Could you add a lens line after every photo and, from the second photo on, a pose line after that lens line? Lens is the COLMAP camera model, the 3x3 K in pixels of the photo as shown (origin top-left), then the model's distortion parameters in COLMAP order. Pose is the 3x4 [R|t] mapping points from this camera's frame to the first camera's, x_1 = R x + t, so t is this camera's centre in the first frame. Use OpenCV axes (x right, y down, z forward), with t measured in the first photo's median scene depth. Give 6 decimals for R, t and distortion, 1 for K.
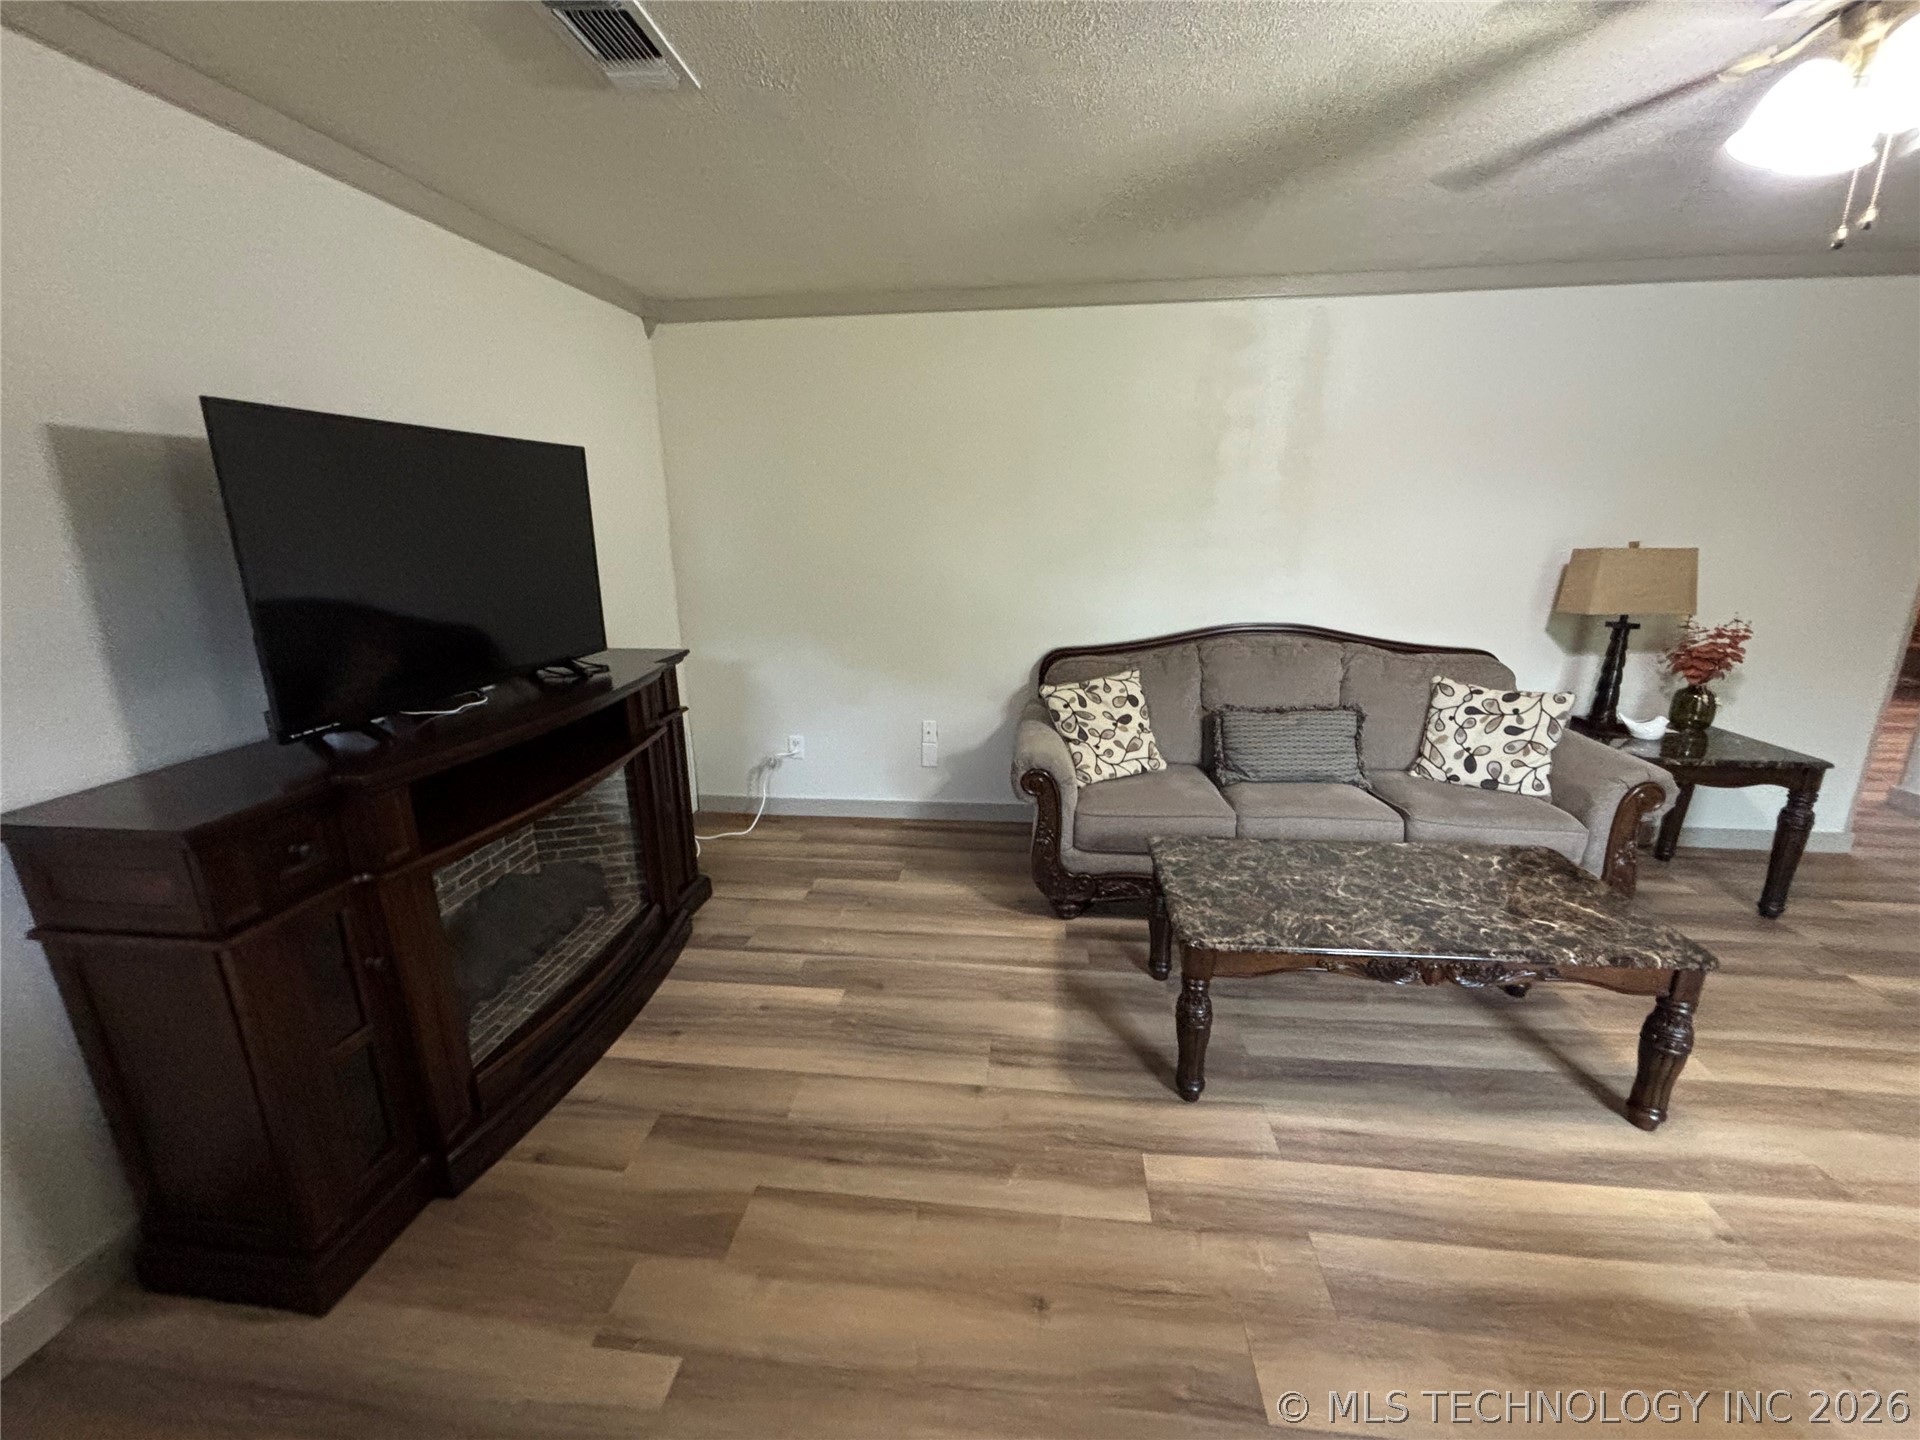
lens RADIAL K [[776.2, 0, 953.7], [0, 776.2, 707.1], [0, 0, 1]] dist [0.008575, -0.000194]
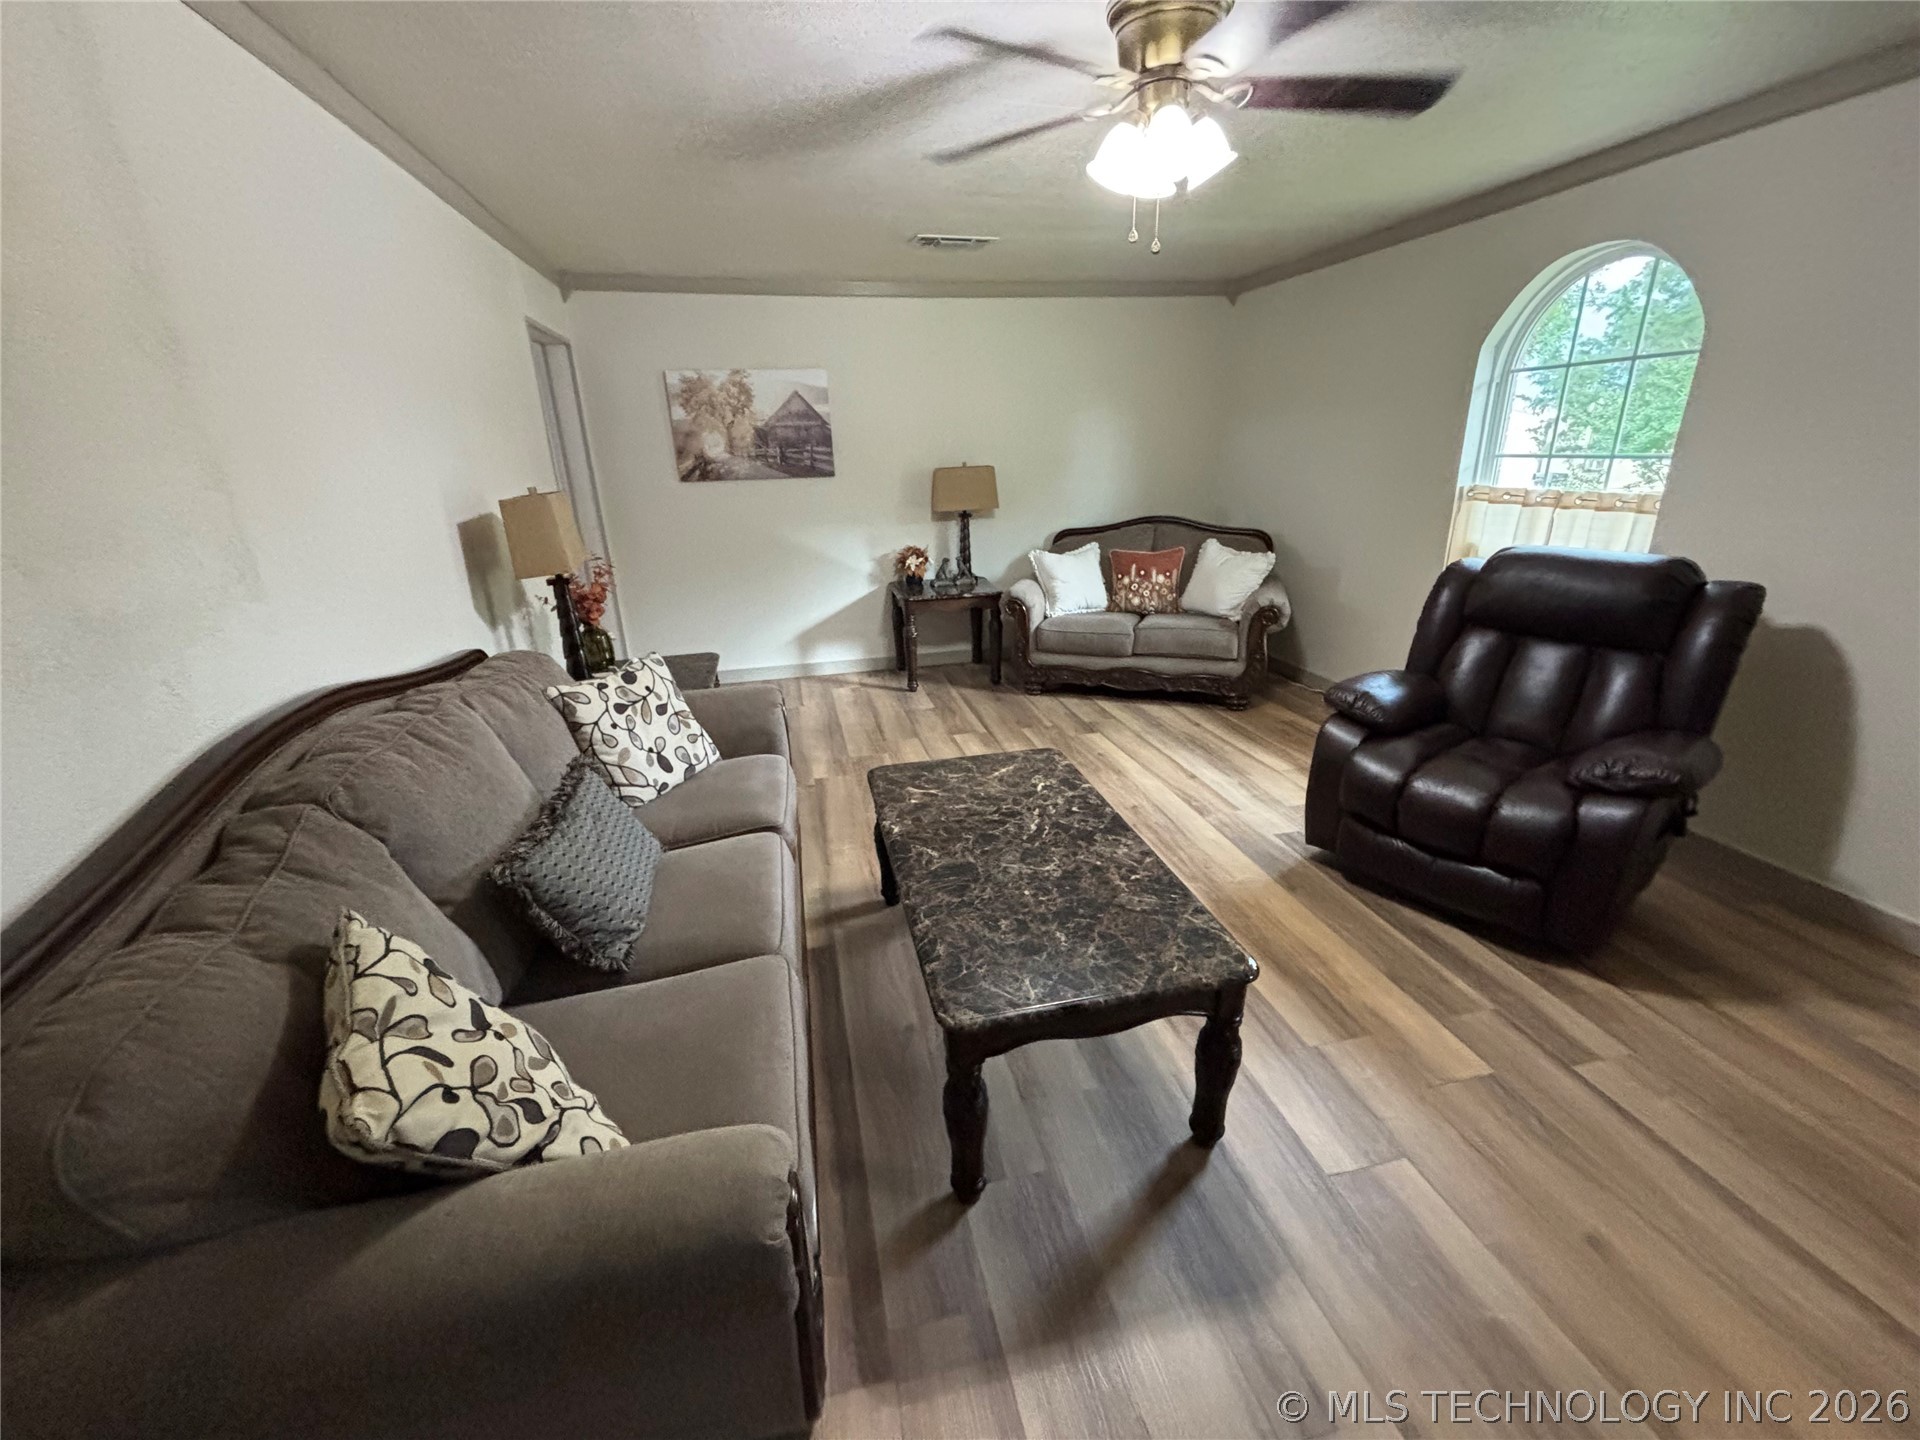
lens RADIAL K [[776.2, 0, 960.8], [0, 776.2, 723.7], [0, 0, 1]] dist [0.008575, -0.000194]
pose [[-0.322940, -0.312216, 0.893438, -0.157328], [0.264392, 0.876672, 0.401924, -0.213368], [-0.908739, 0.366015, -0.200565, 0.882268]]
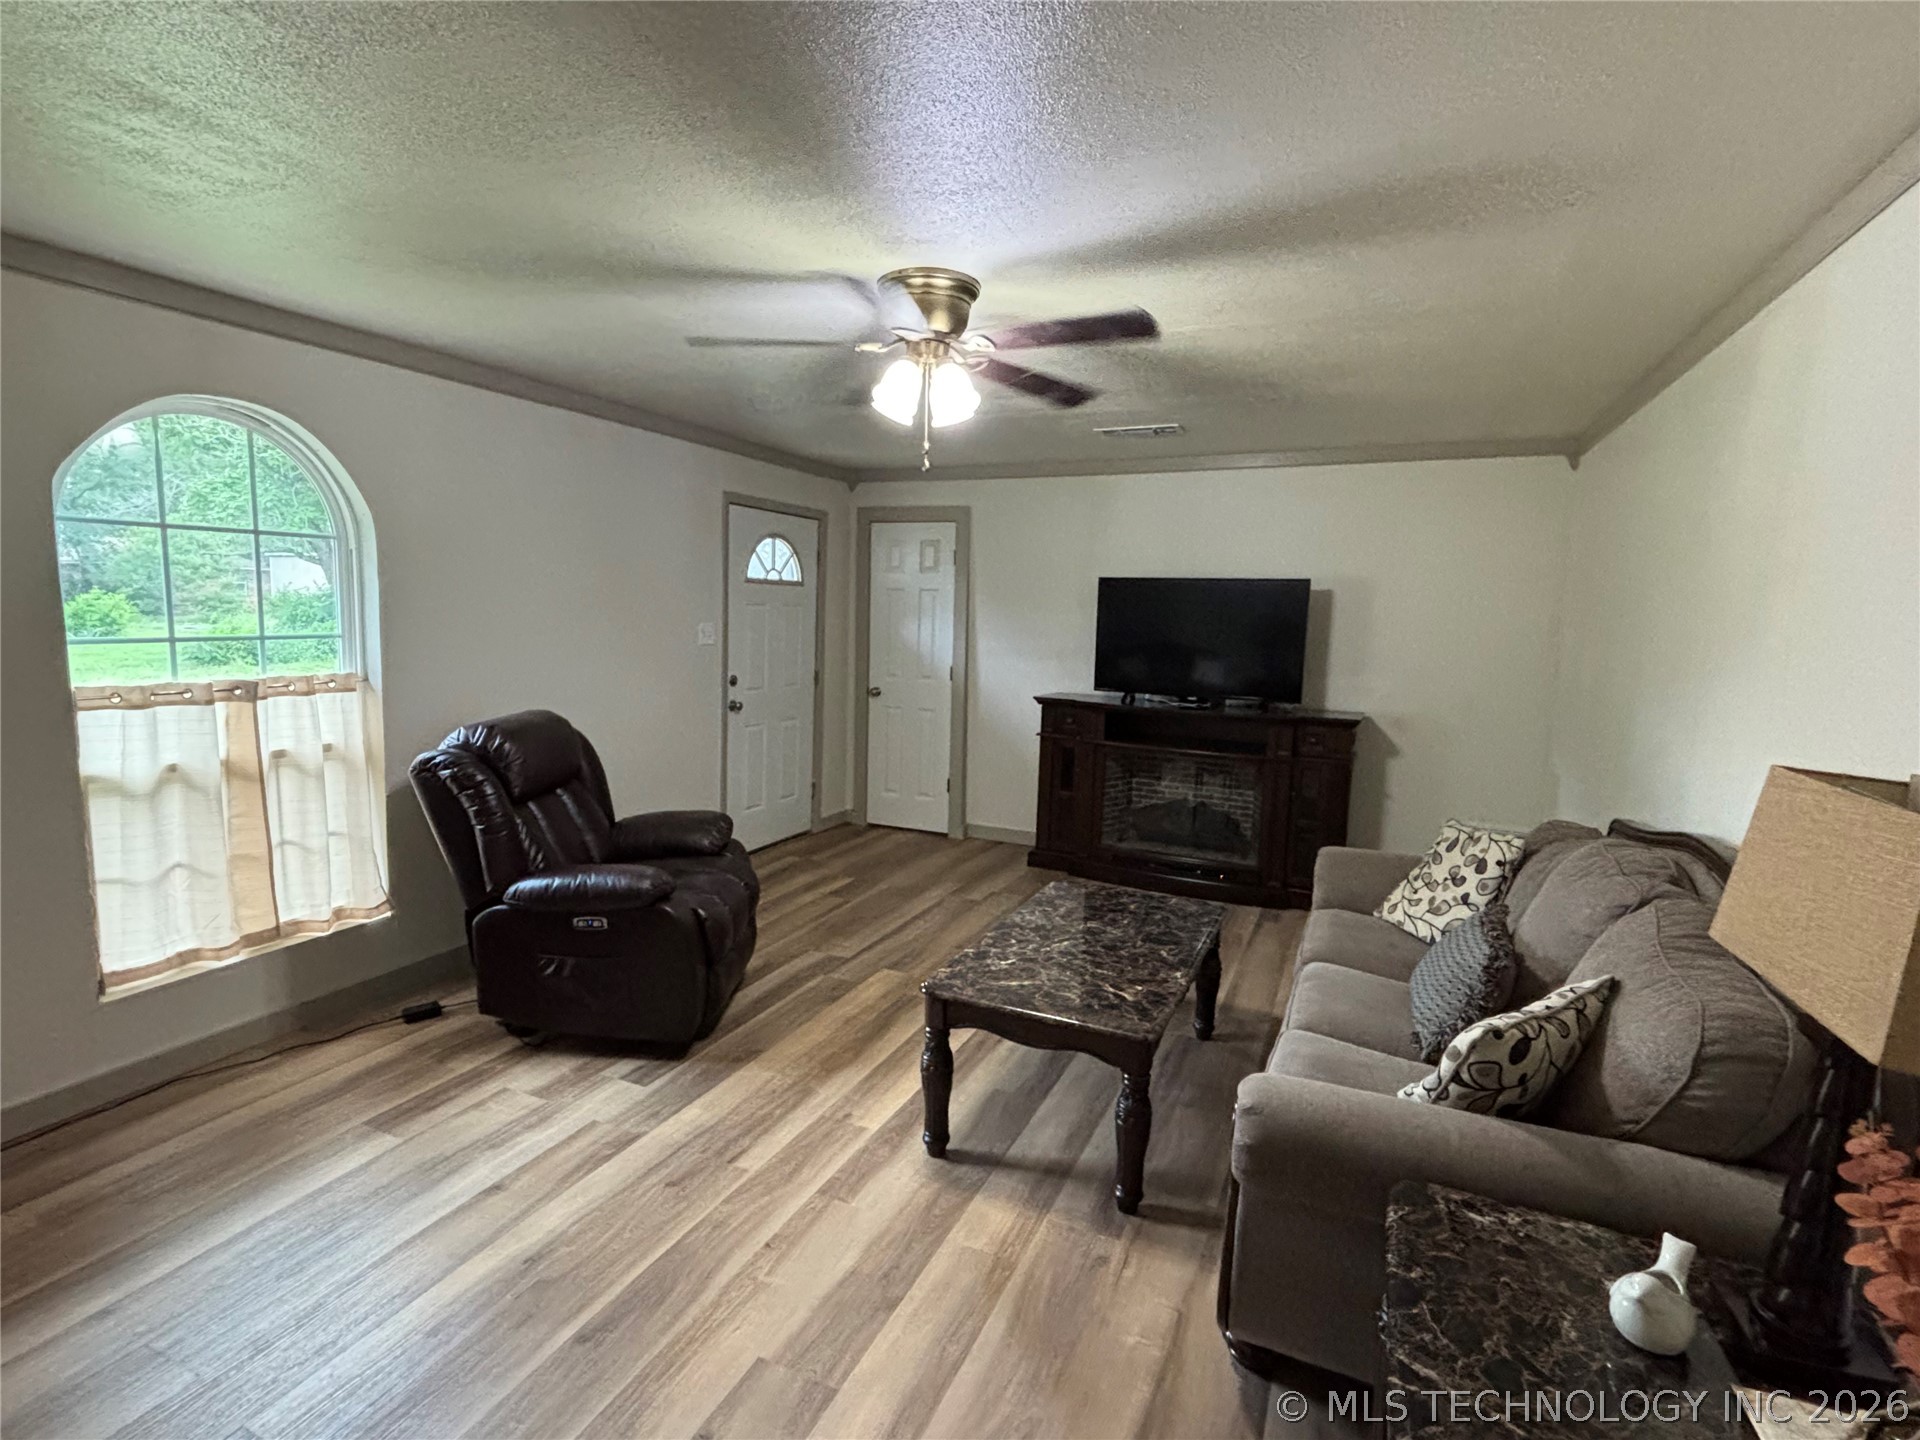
lens RADIAL K [[933.1, 0, 956.3], [0, 933.1, 726.5], [0, 0, 1]] dist [0.000755, -0.000100]
pose [[-0.315577, 0.115647, -0.941826, 1.368468], [-0.262318, 0.943234, 0.203715, -0.208313], [0.911921, 0.311346, -0.267326, 0.799010]]
